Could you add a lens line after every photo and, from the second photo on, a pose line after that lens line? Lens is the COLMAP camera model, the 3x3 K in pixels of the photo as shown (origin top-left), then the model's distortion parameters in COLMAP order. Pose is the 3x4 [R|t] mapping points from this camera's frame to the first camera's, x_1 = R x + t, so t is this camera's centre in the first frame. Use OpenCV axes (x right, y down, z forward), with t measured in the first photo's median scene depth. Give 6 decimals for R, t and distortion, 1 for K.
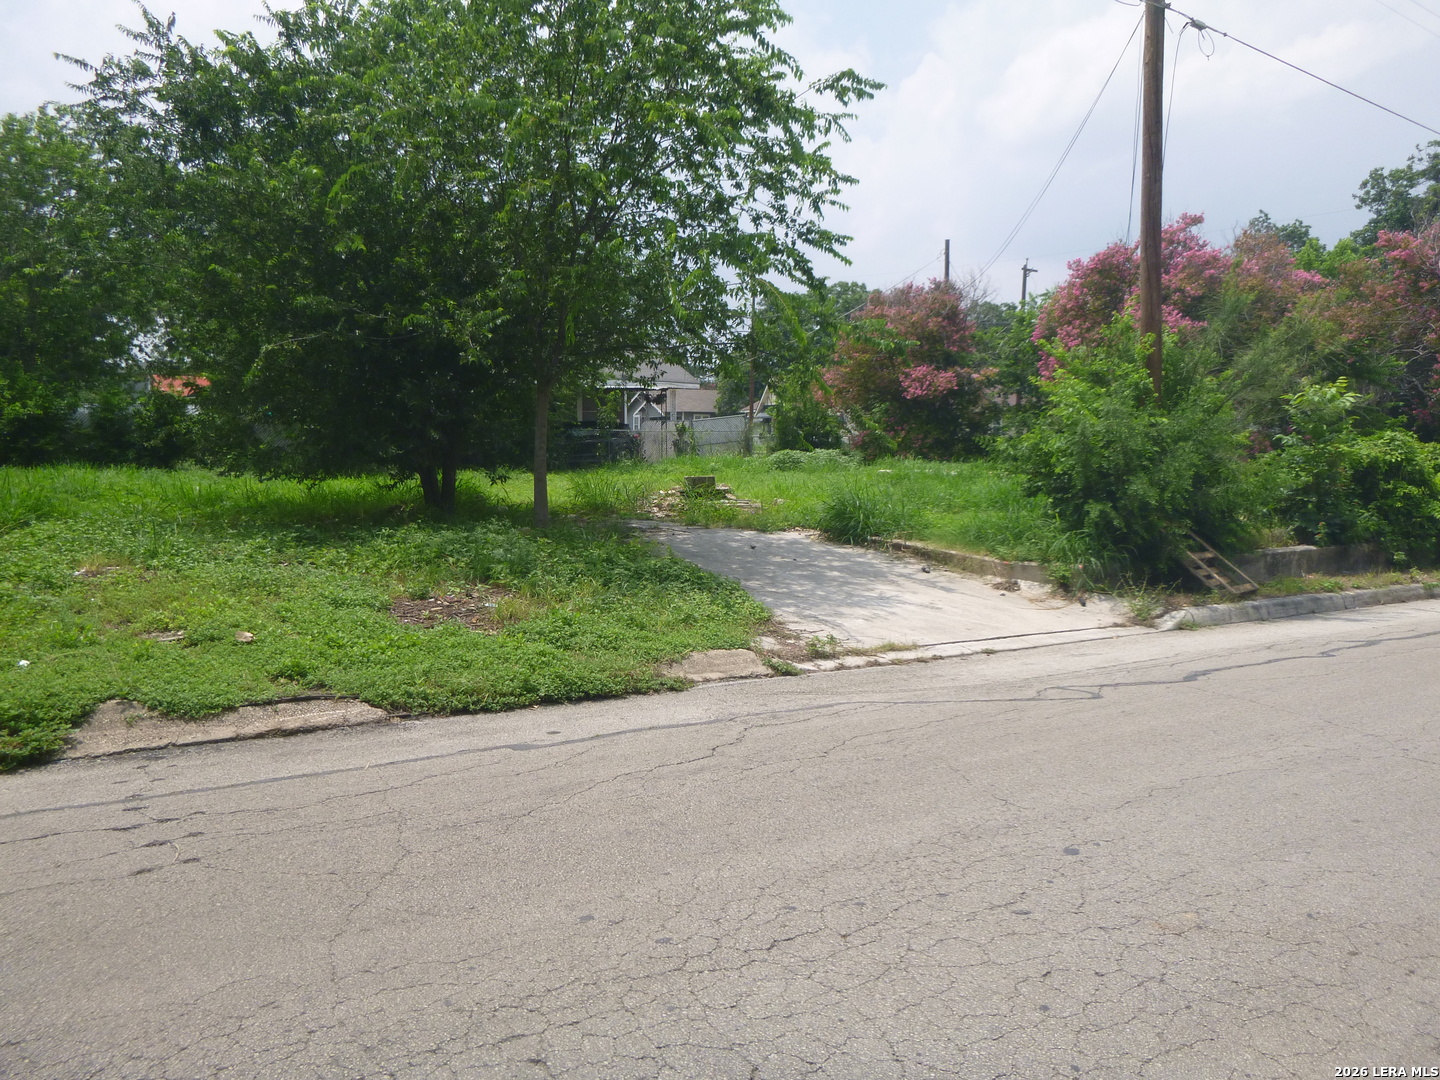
lens RADIAL K [[1065.8, 0, 717.6], [0, 1065.8, 543.5], [0, 0, 1]] dist [-0.035570, -0.001146]
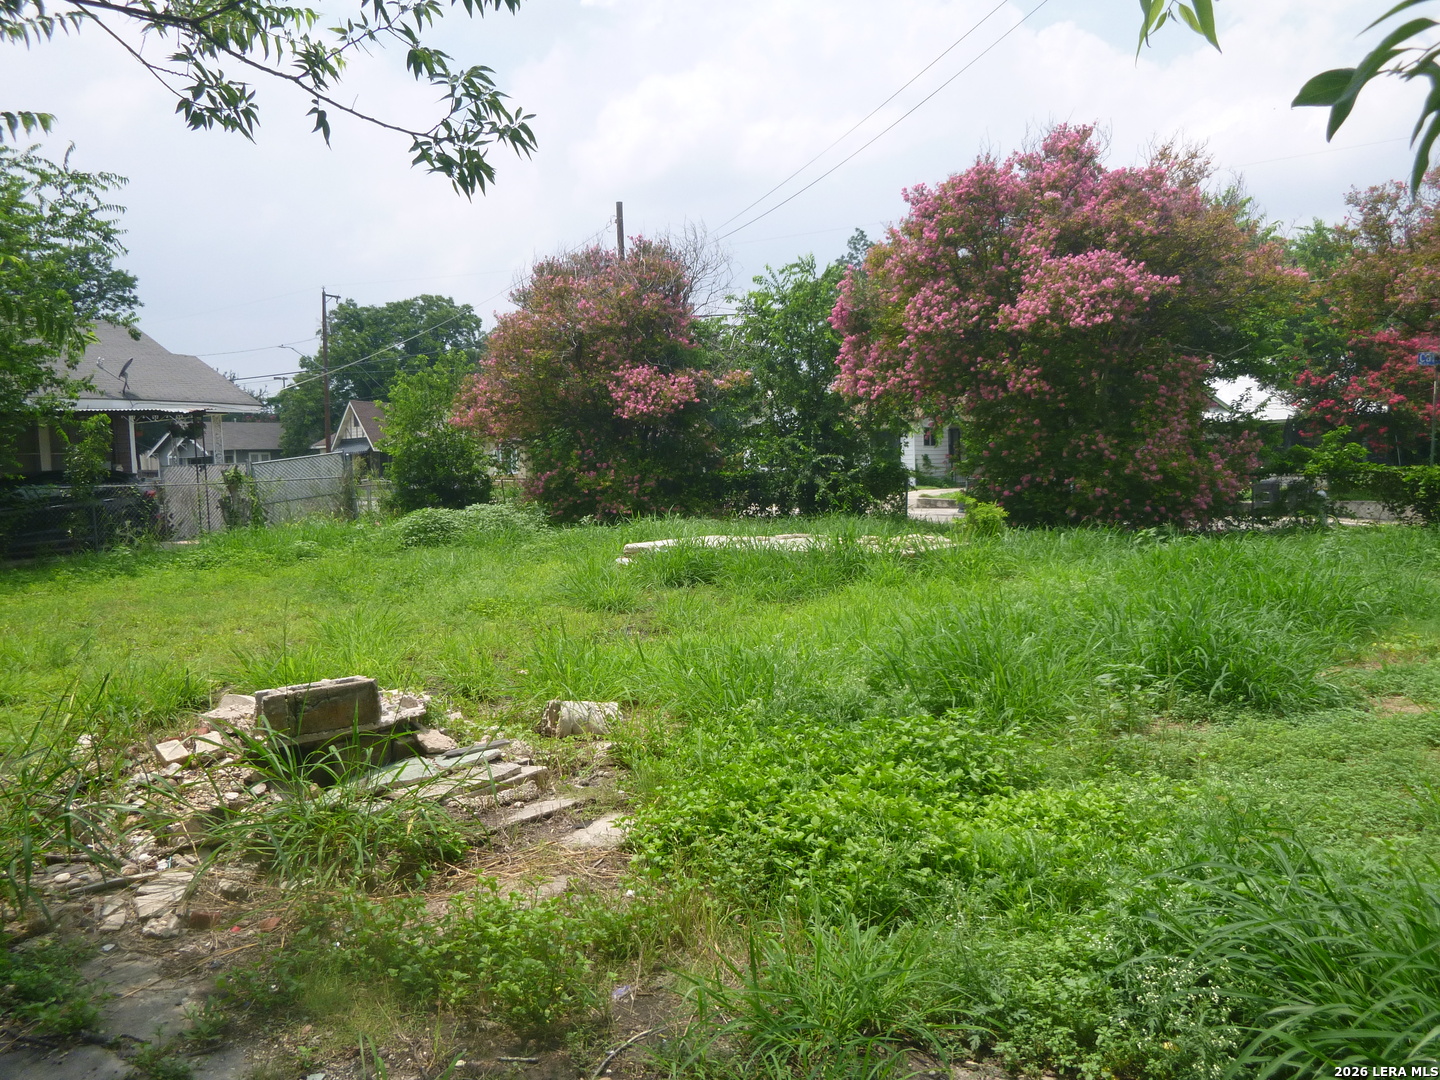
lens RADIAL K [[1065.8, 0, 717.6], [0, 1065.8, 543.5], [0, 0, 1]] dist [-0.035570, -0.001146]
pose [[0.922710, -0.060276, 0.380753, -0.037793], [0.071262, 0.997348, -0.014807, -0.142598], [-0.378851, 0.040796, 0.924558, 1.157465]]
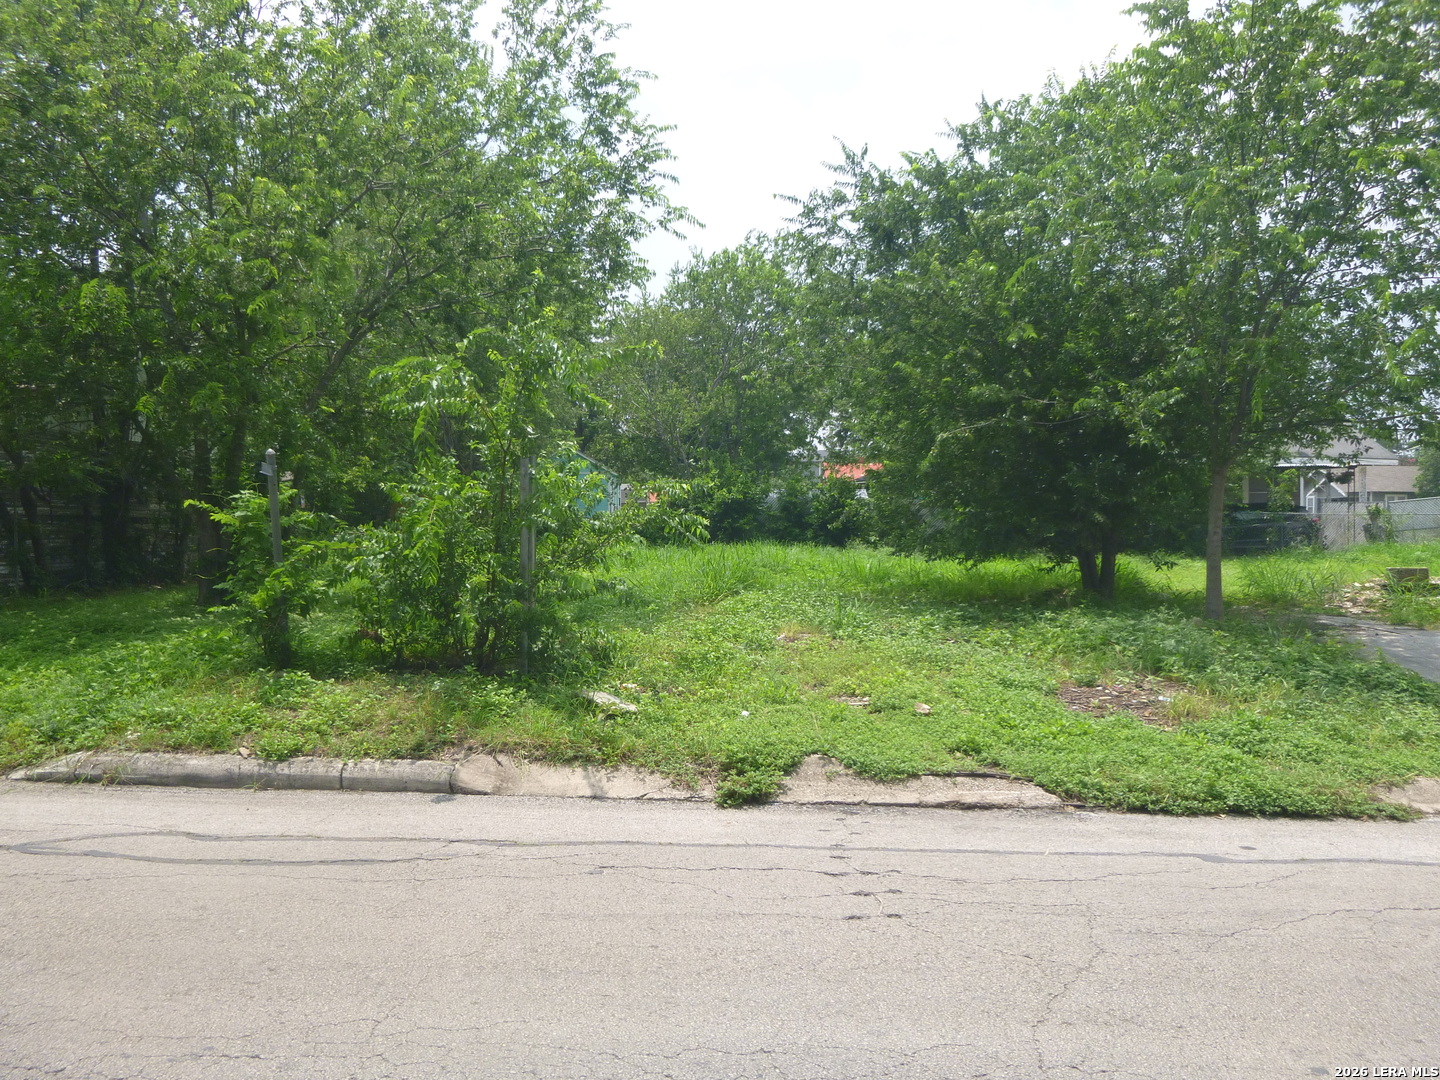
lens RADIAL K [[1072.4, 0, 720.0], [0, 1072.4, 540.0], [0, 0, 1]] dist [-0.034062, 0.004727]
pose [[0.835725, 0.013560, -0.548981, -0.018786], [-0.057677, 0.996333, -0.063193, -0.000158], [0.546111, 0.084476, 0.833443, -0.009931]]
